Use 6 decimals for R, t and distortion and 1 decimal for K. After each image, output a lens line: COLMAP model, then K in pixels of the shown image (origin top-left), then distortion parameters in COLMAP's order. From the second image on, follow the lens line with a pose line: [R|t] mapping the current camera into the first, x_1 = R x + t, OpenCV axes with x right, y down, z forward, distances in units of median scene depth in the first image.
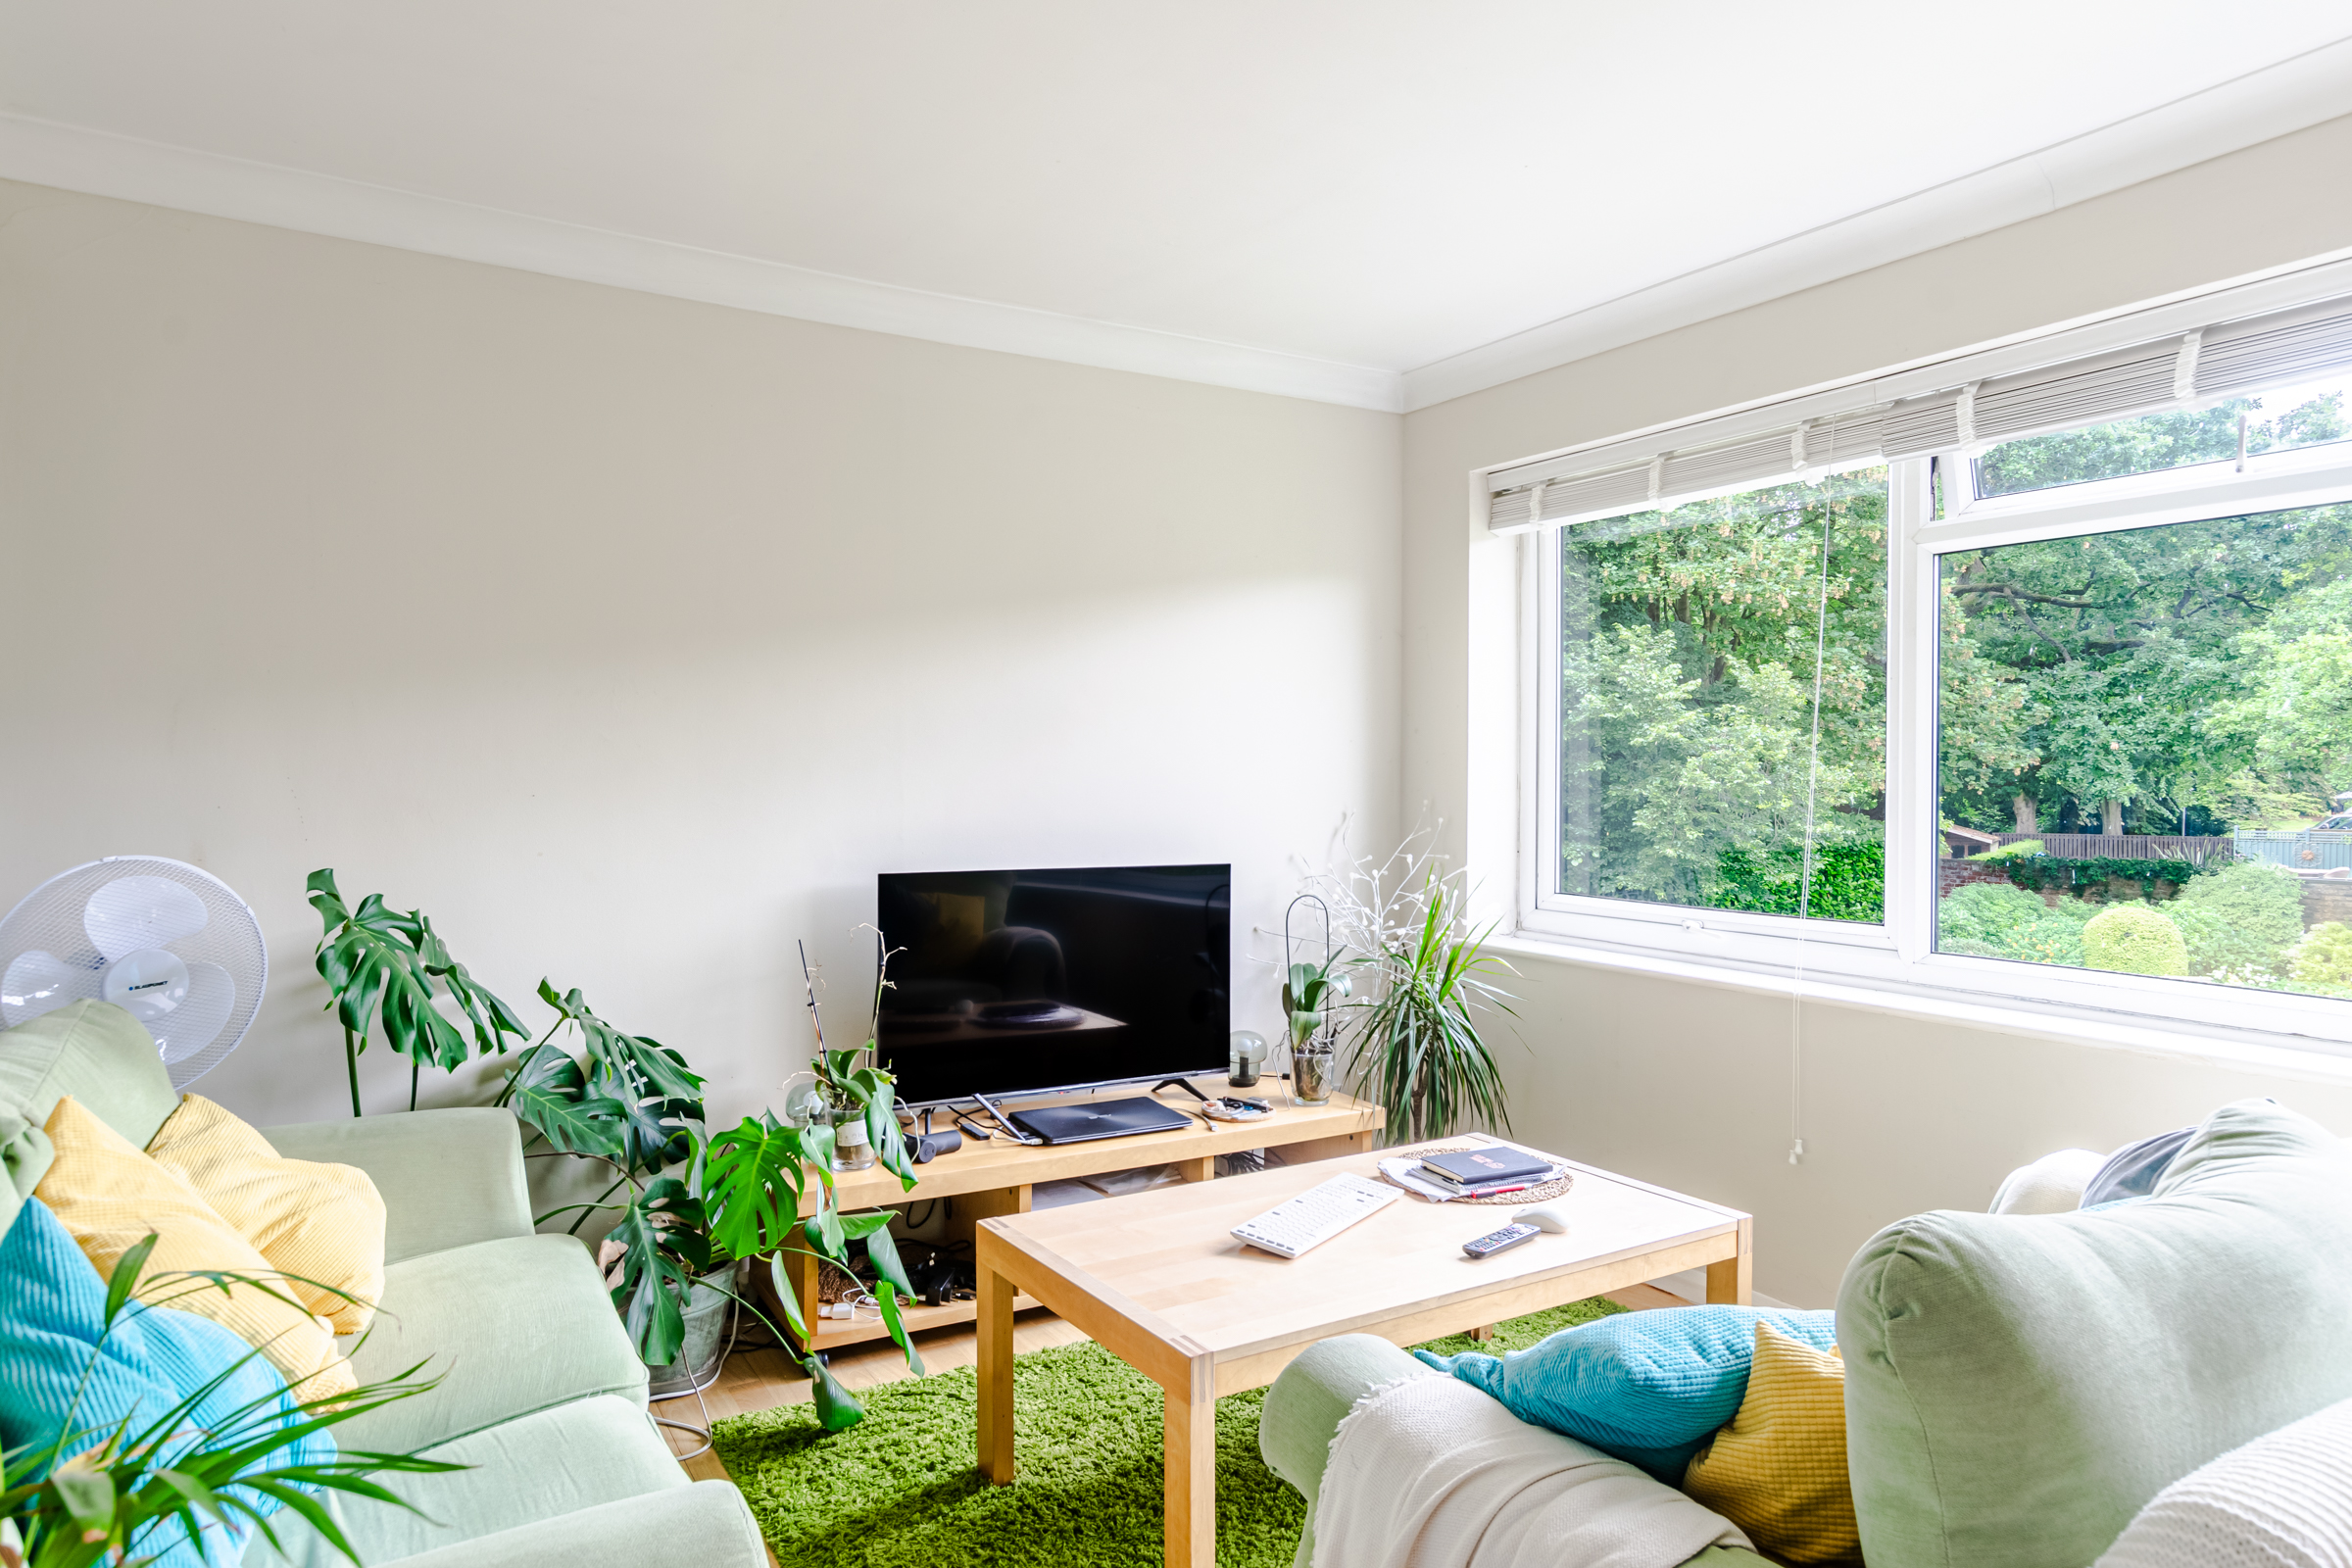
lens RADIAL K [[1426.1, 0, 1185.2], [0, 1426.1, 782.8], [0, 0, 1]] dist [0.007775, -0.004869]
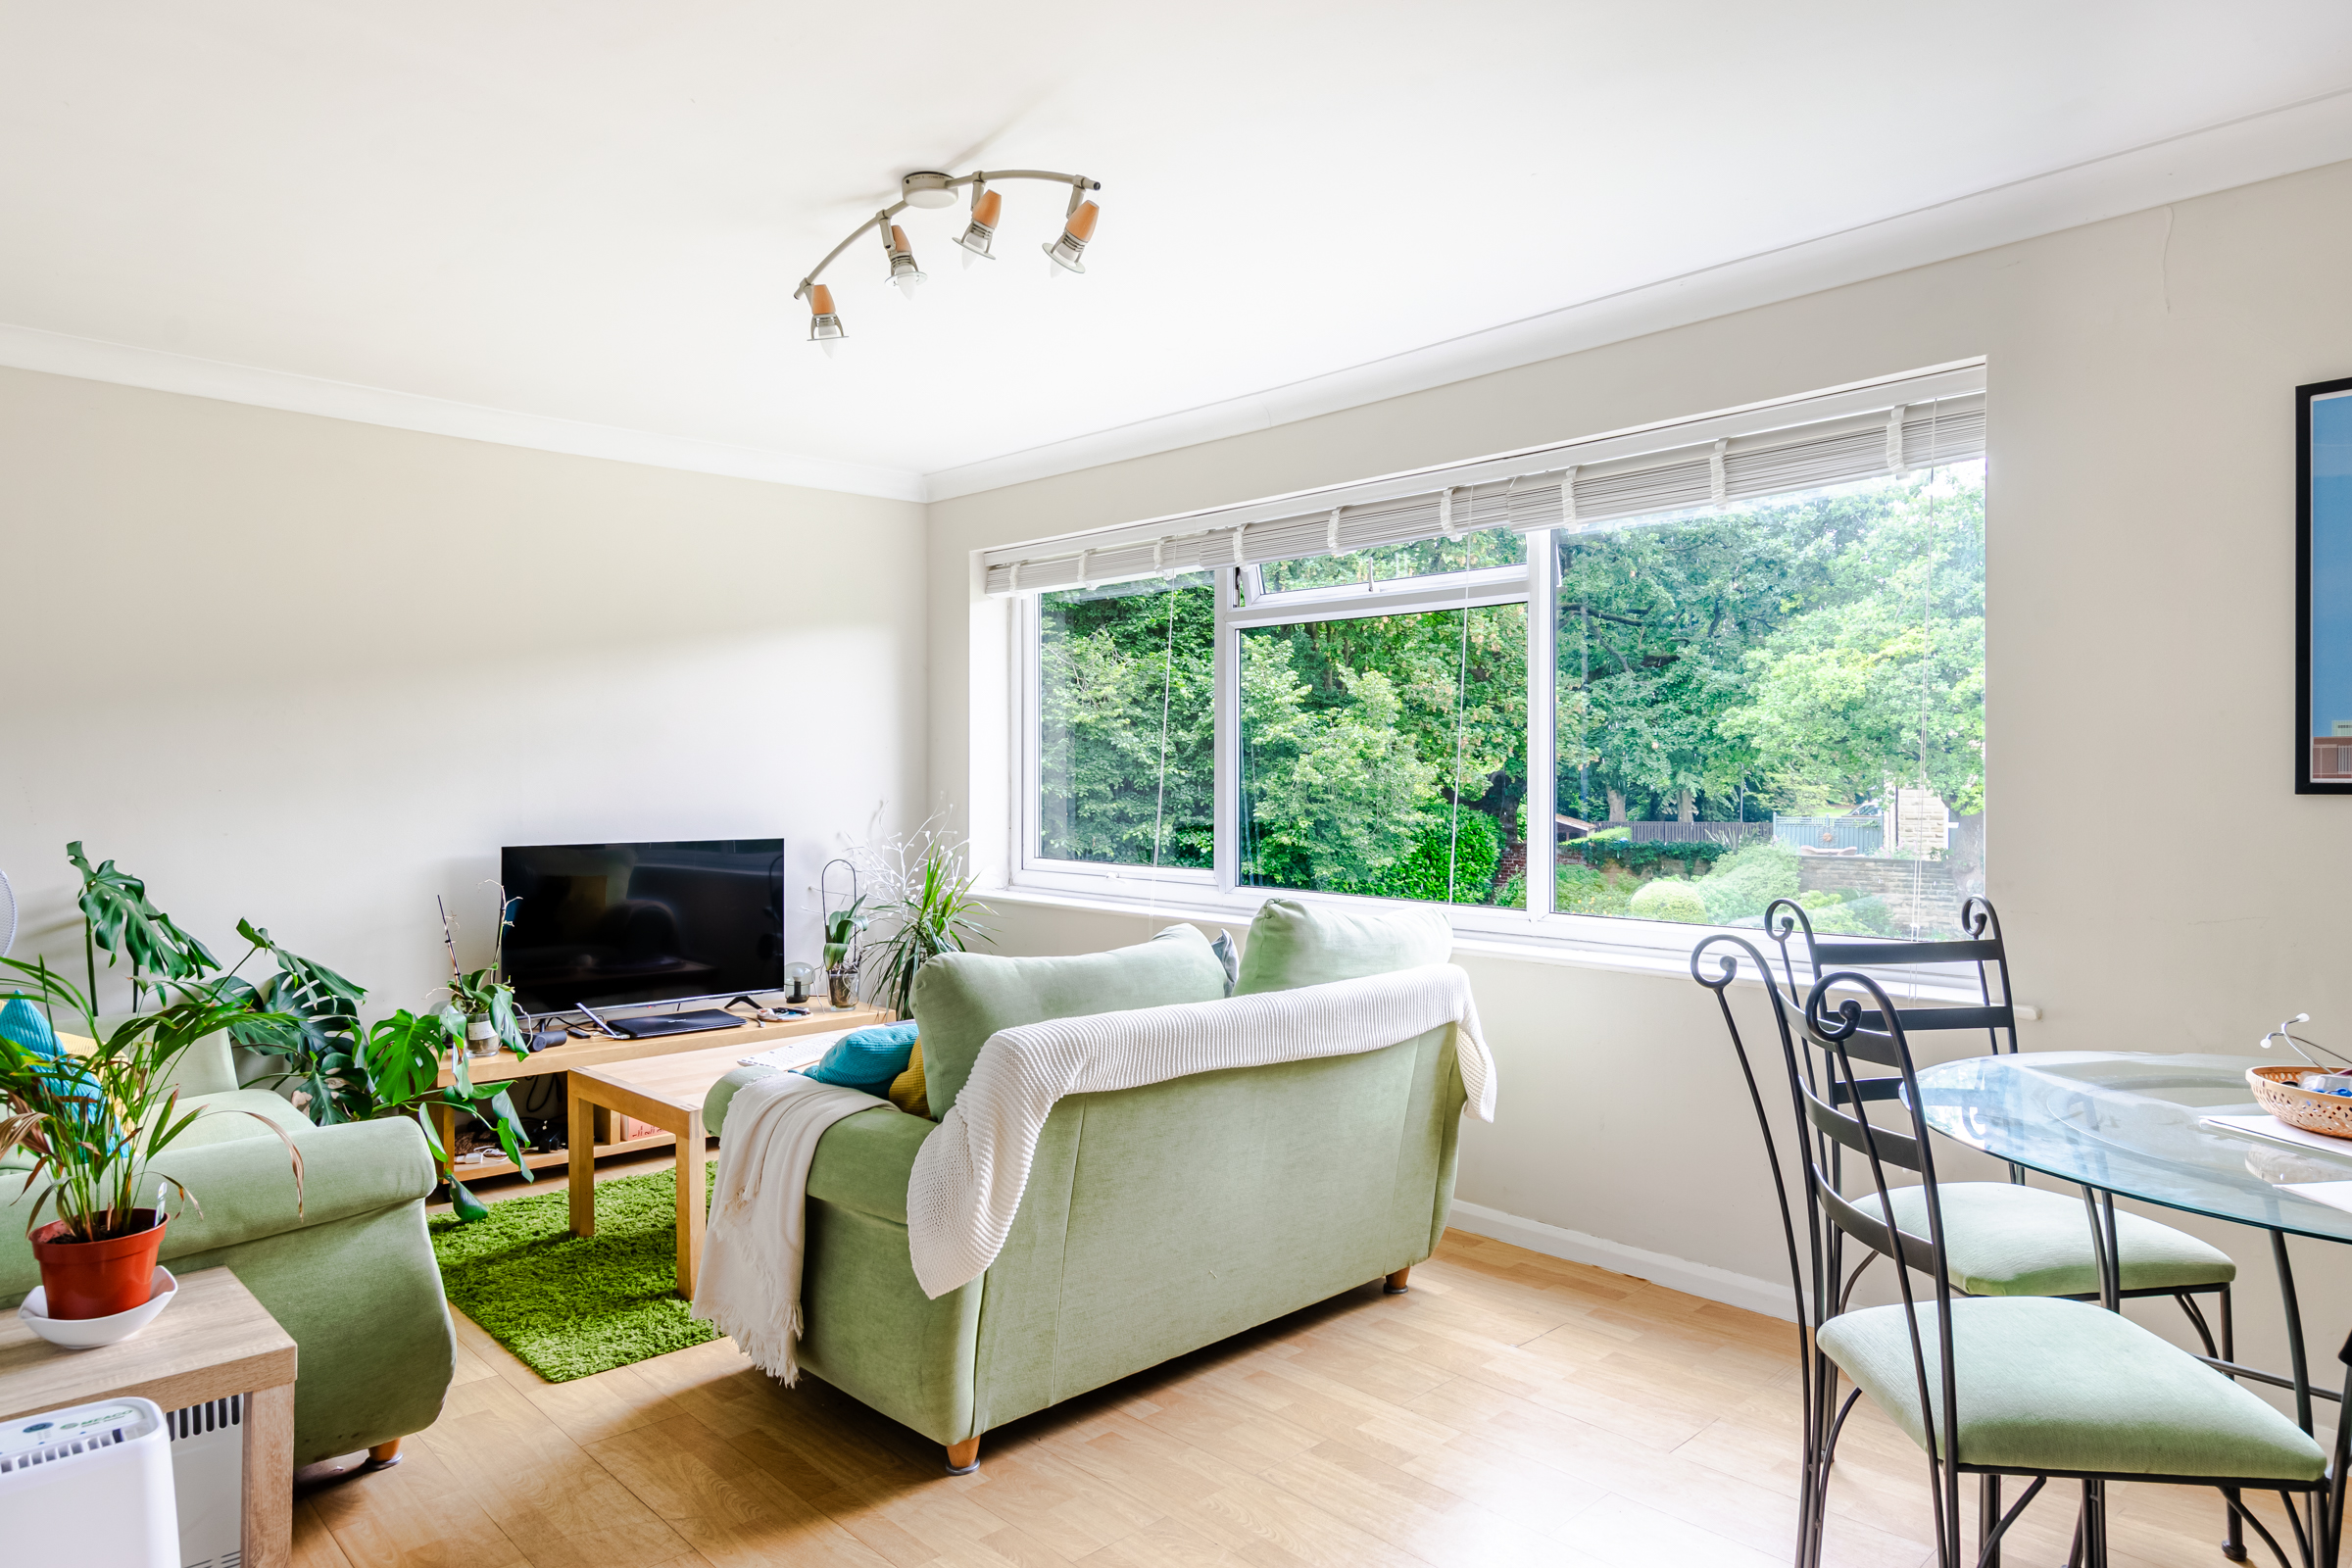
lens RADIAL K [[1426.1, 0, 1188.7], [0, 1426.1, 782.7], [0, 0, 1]] dist [0.007775, -0.004869]
pose [[0.975592, -0.004735, 0.219538, 0.105745], [0.004232, 0.999987, 0.002761, 0.001684], [-0.219548, -0.001765, 0.975600, -0.398194]]
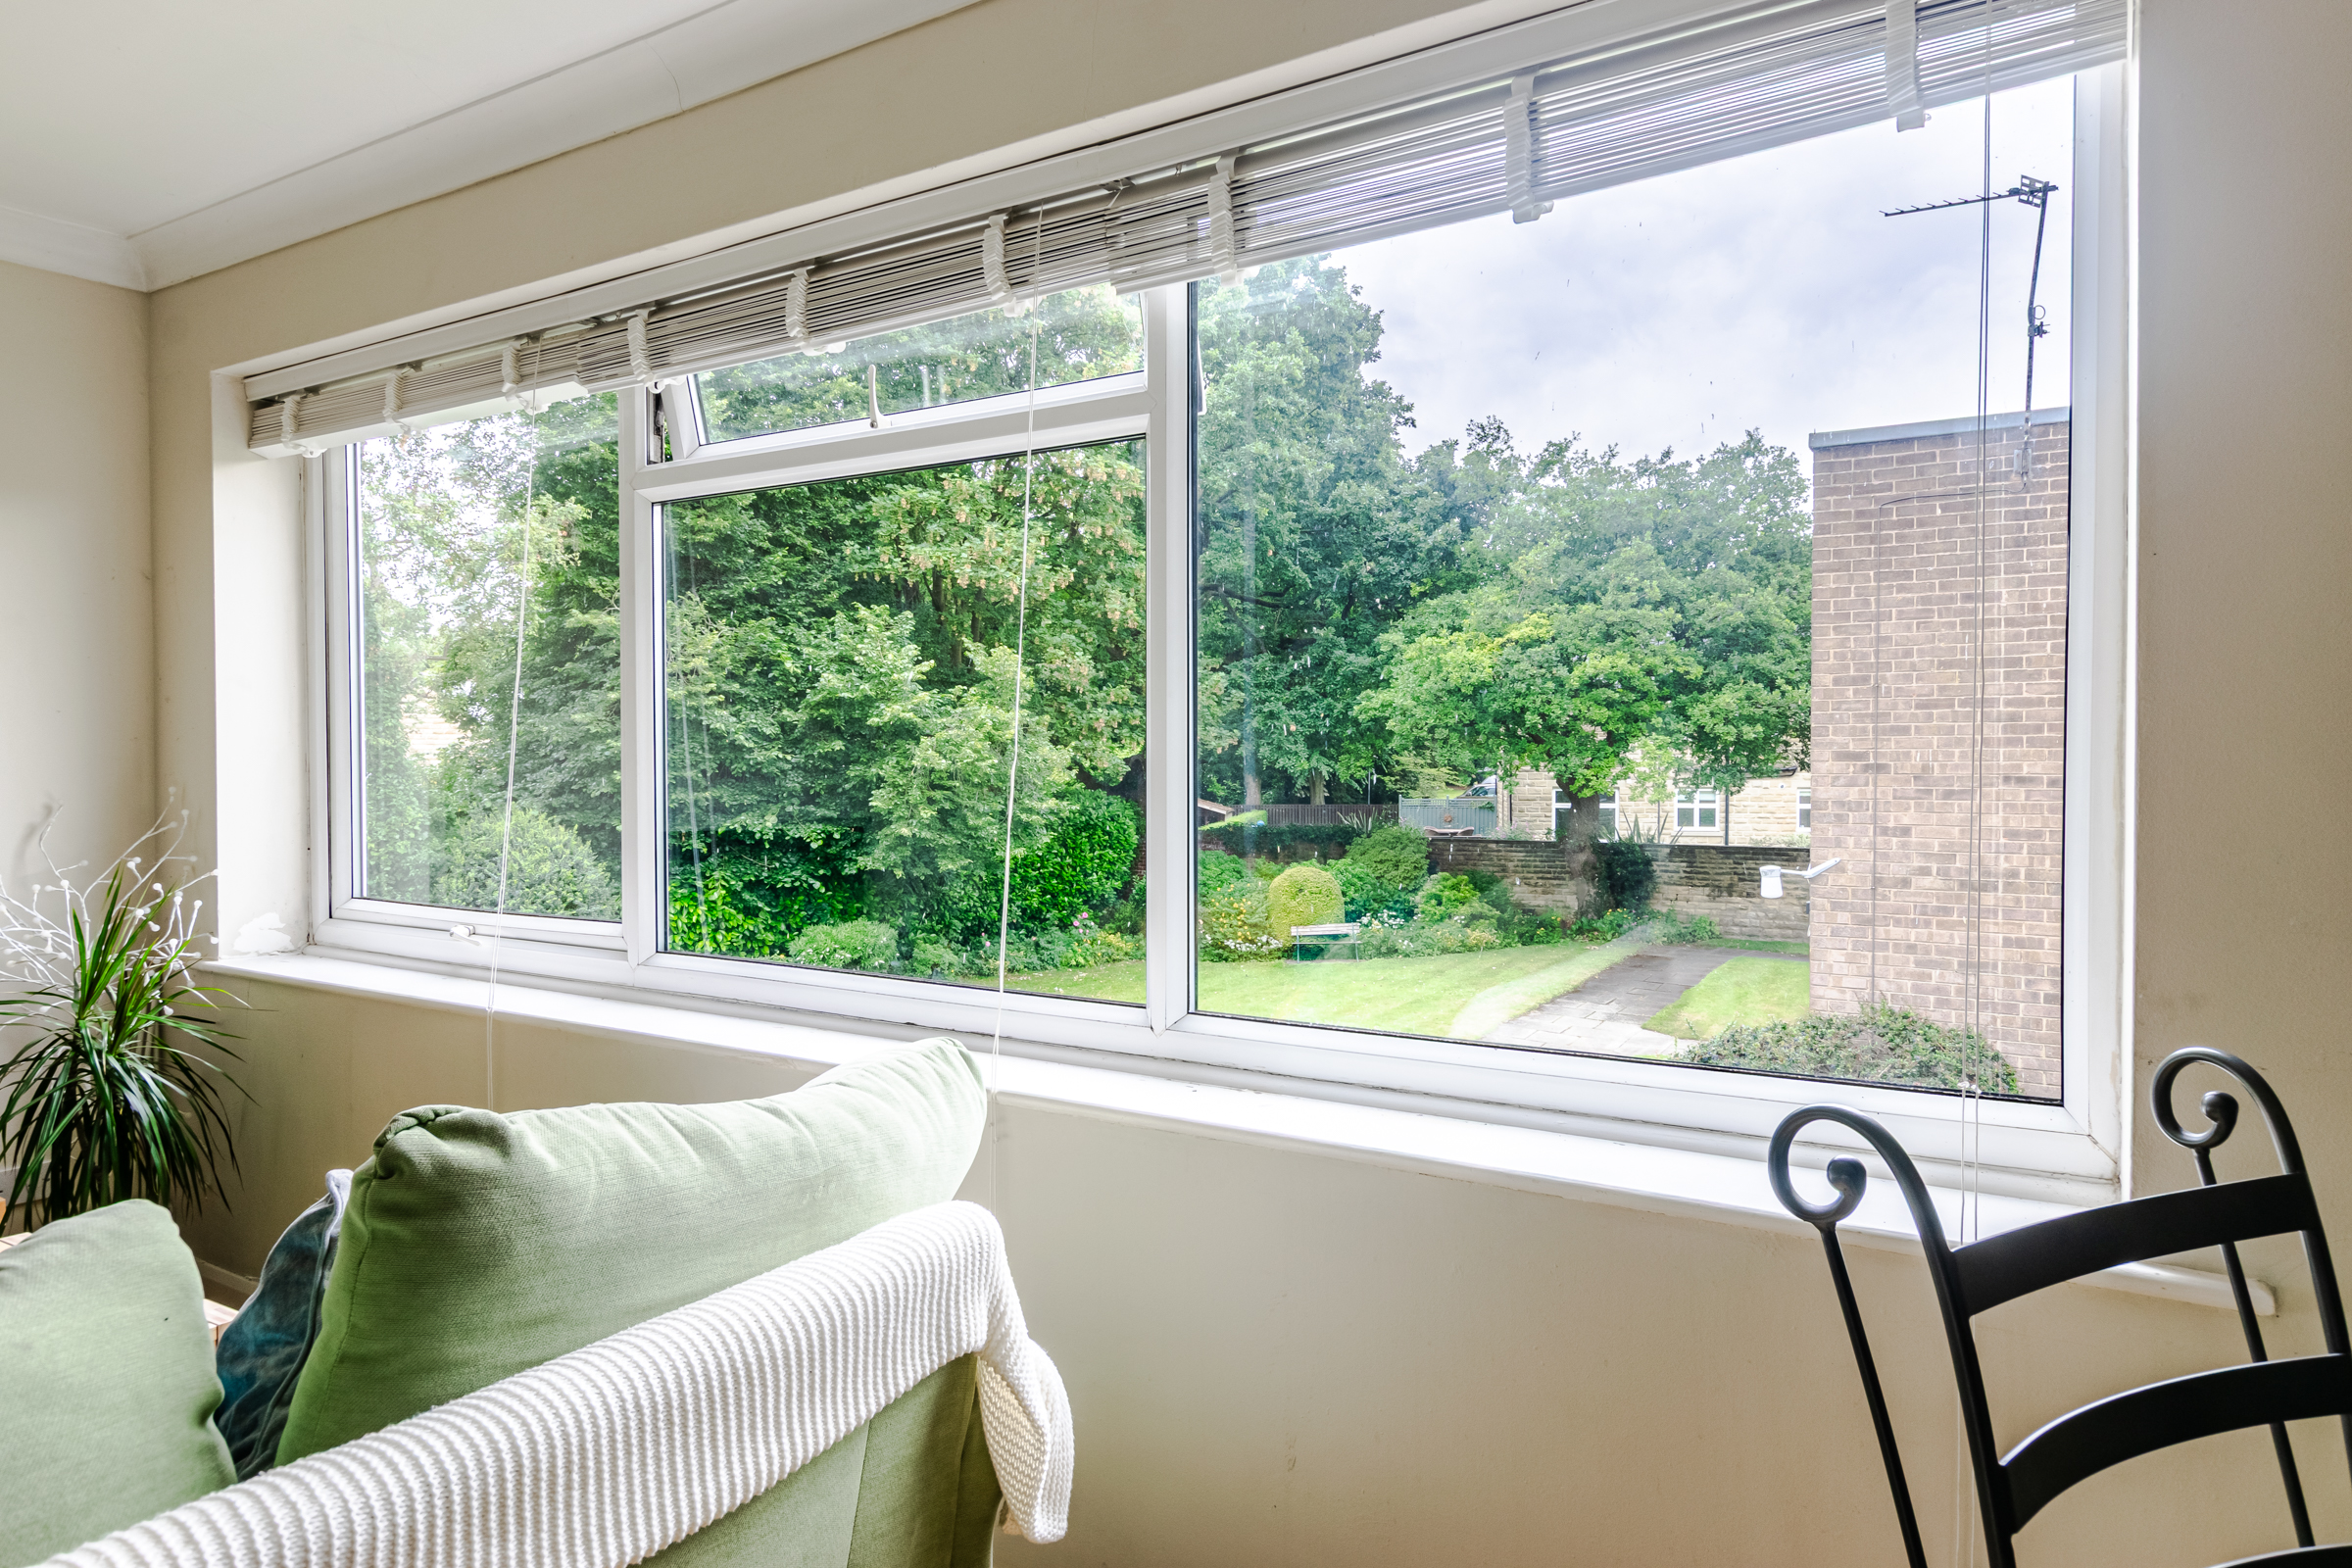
lens RADIAL K [[1426.1, 0, 1183.0], [0, 1426.1, 791.3], [0, 0, 1]] dist [0.007775, -0.004869]
pose [[0.893792, -0.015516, 0.448212, 0.332454], [0.006723, 0.999753, 0.021203, 0.001494], [-0.448431, -0.015938, 0.893676, 0.047297]]
